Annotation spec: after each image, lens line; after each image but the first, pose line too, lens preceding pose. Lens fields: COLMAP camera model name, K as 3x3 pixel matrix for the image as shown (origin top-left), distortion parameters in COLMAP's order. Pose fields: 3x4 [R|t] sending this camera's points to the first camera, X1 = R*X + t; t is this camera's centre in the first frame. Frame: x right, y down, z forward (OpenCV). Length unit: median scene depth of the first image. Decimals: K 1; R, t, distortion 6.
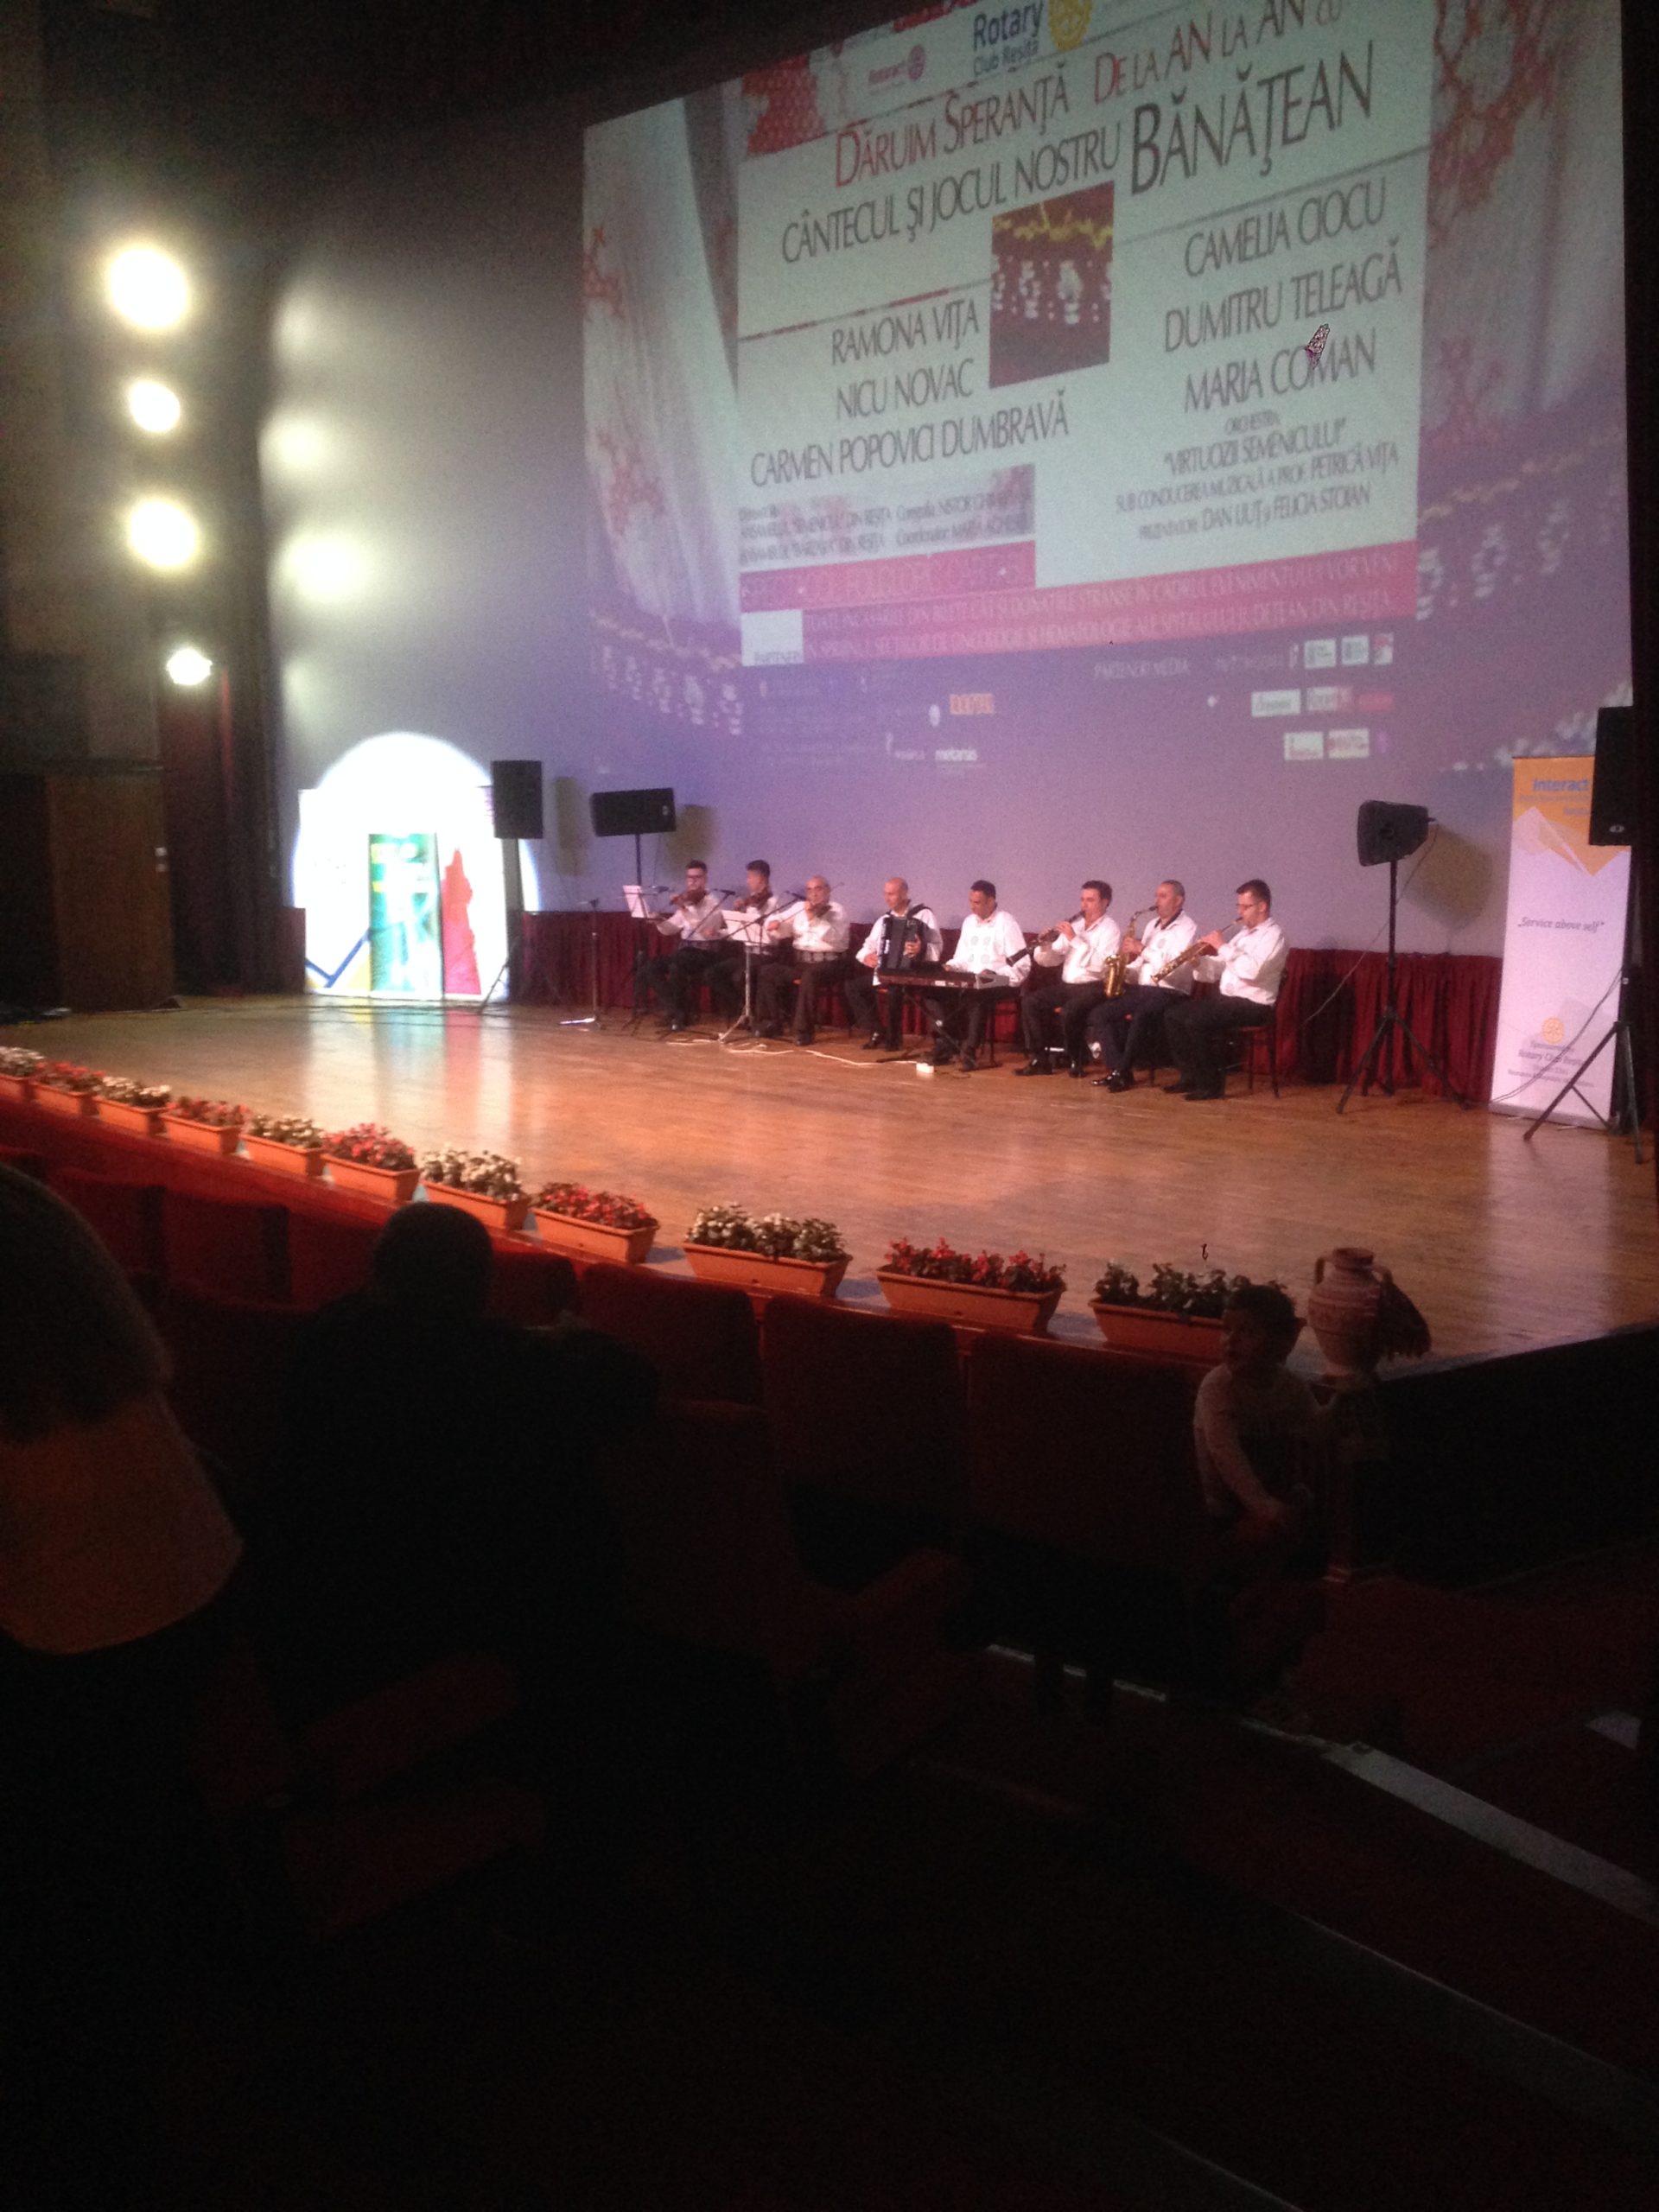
lens RADIAL K [[1986.9, 0, 743.6], [0, 1986.9, 1104.0], [0, 0, 1]] dist [0.142190, -0.249086]
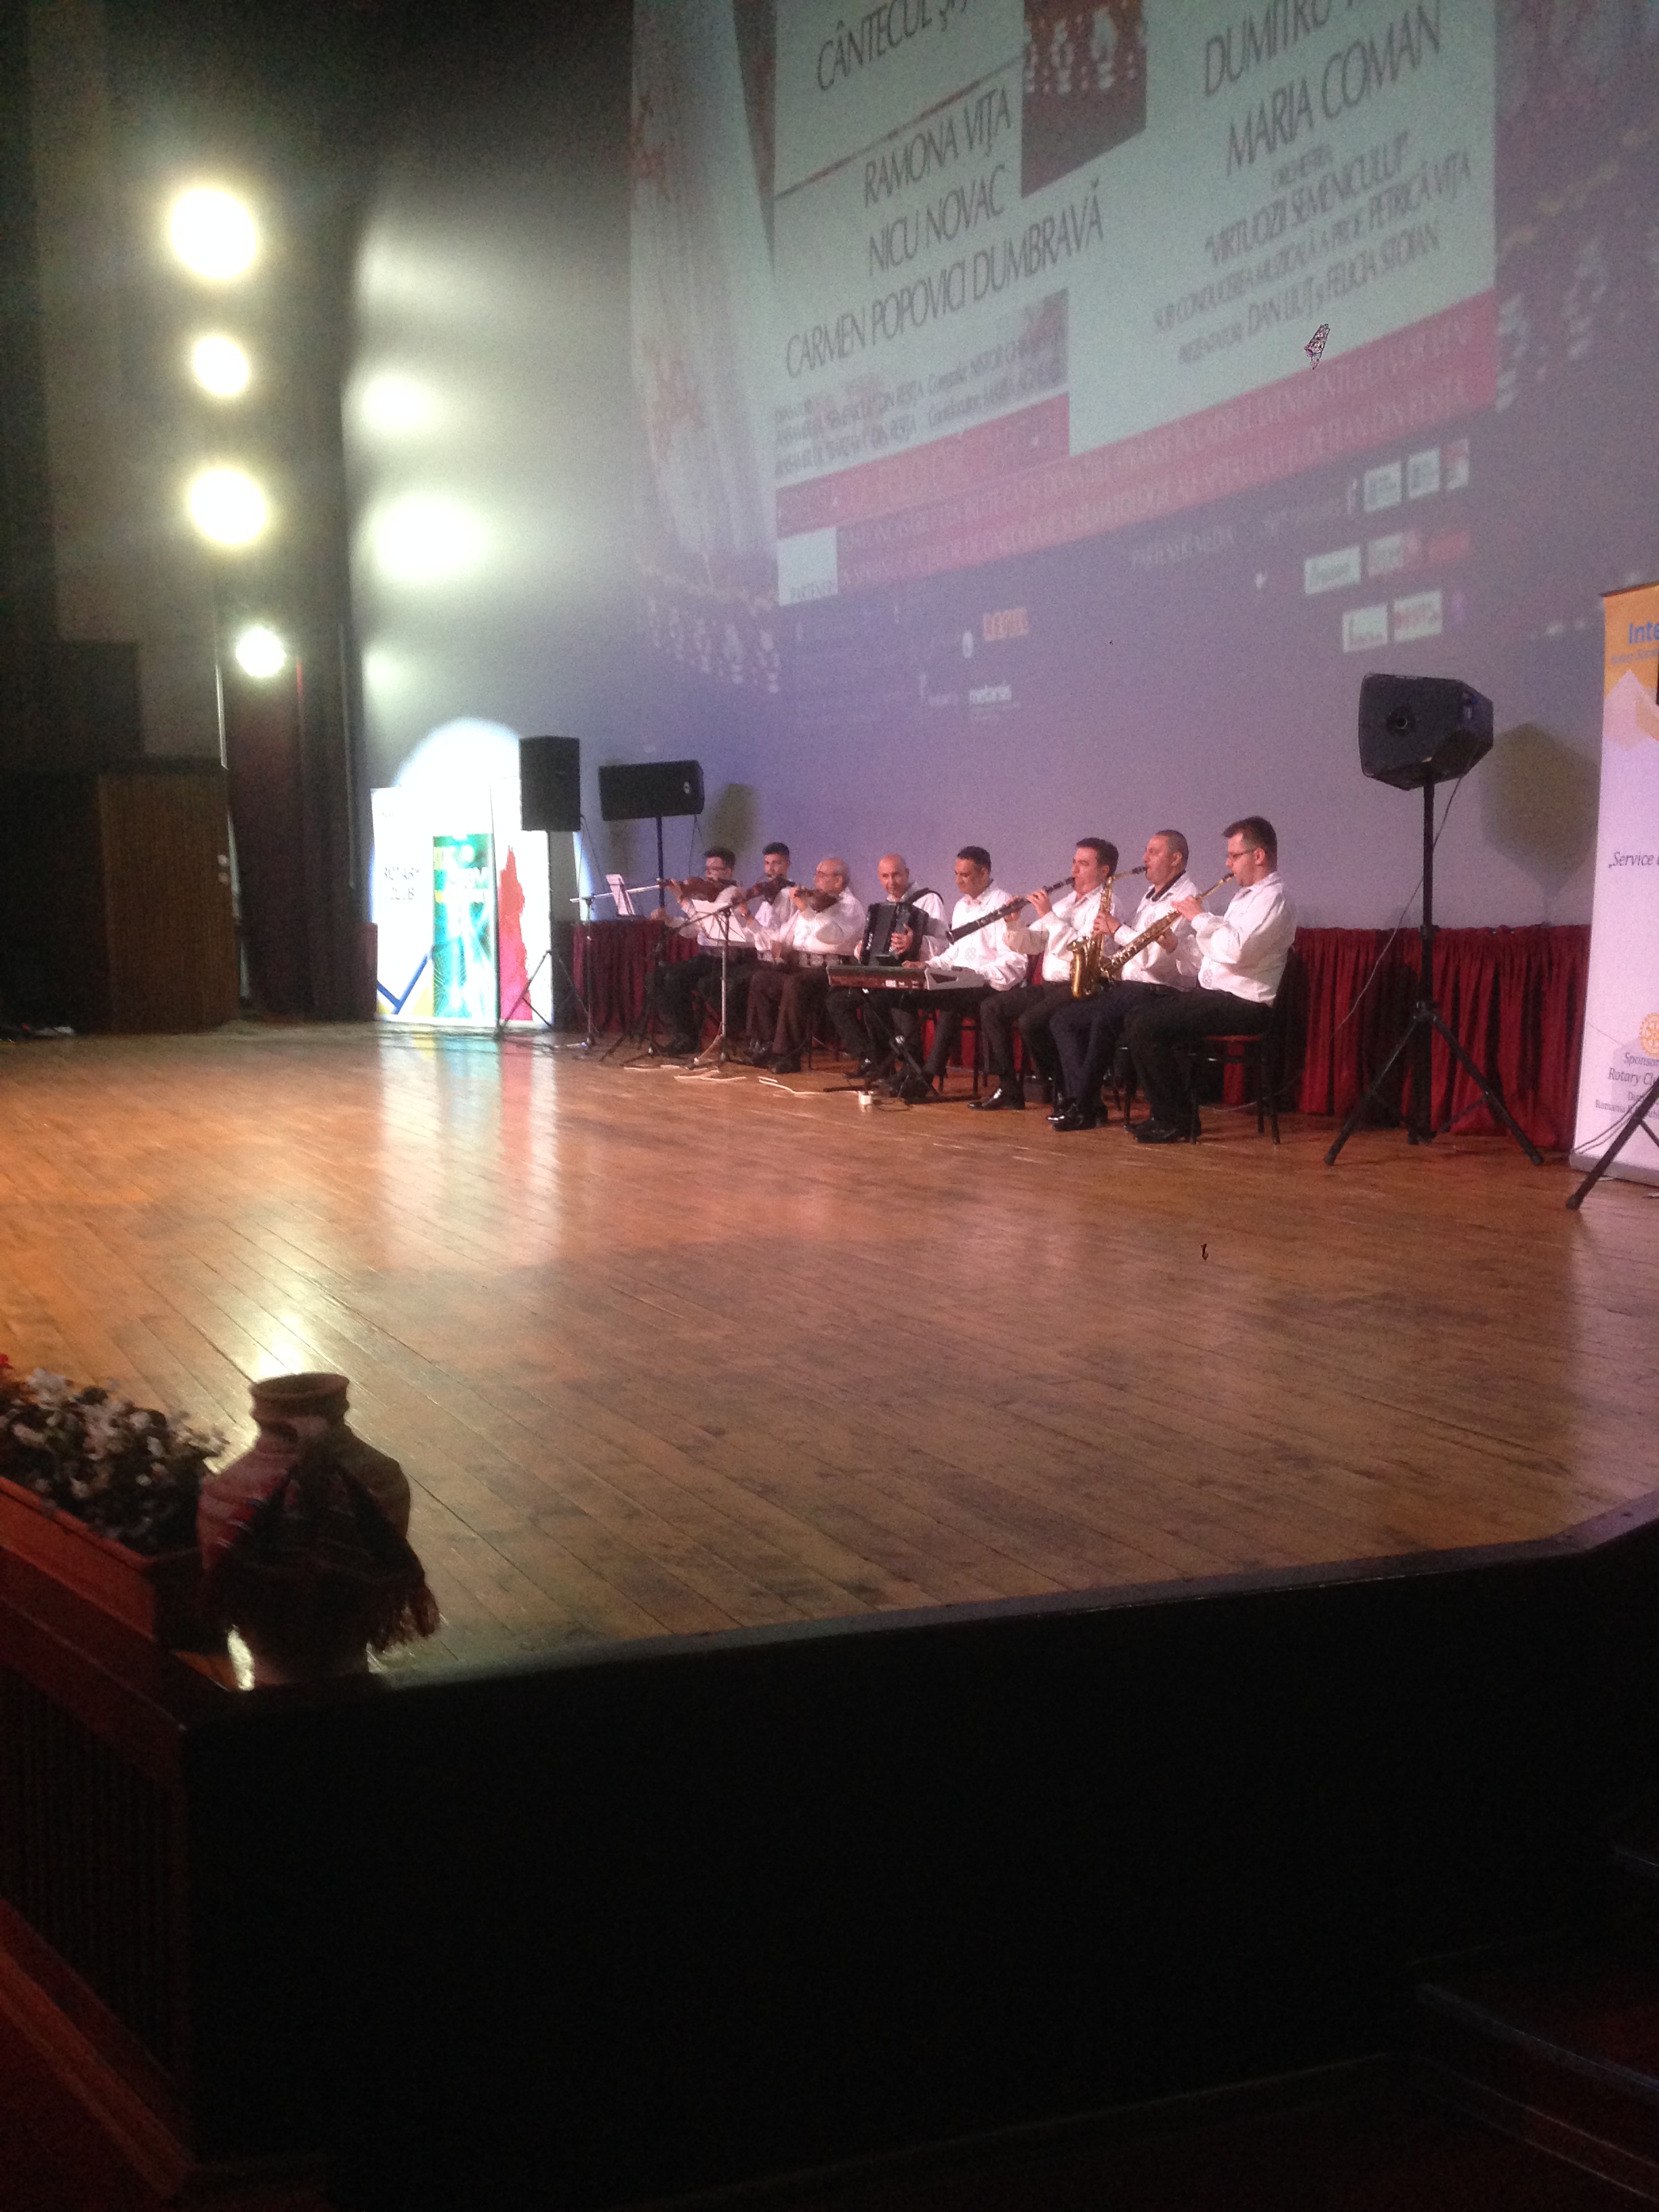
lens RADIAL K [[1976.8, 0, 725.9], [0, 1976.8, 1151.5], [0, 0, 1]] dist [0.101856, -0.205630]
pose [[0.970292, 0.035733, -0.239282, 0.200426], [-0.040387, 0.999078, -0.014574, 0.013889], [0.238540, 0.023804, 0.970841, 0.253033]]
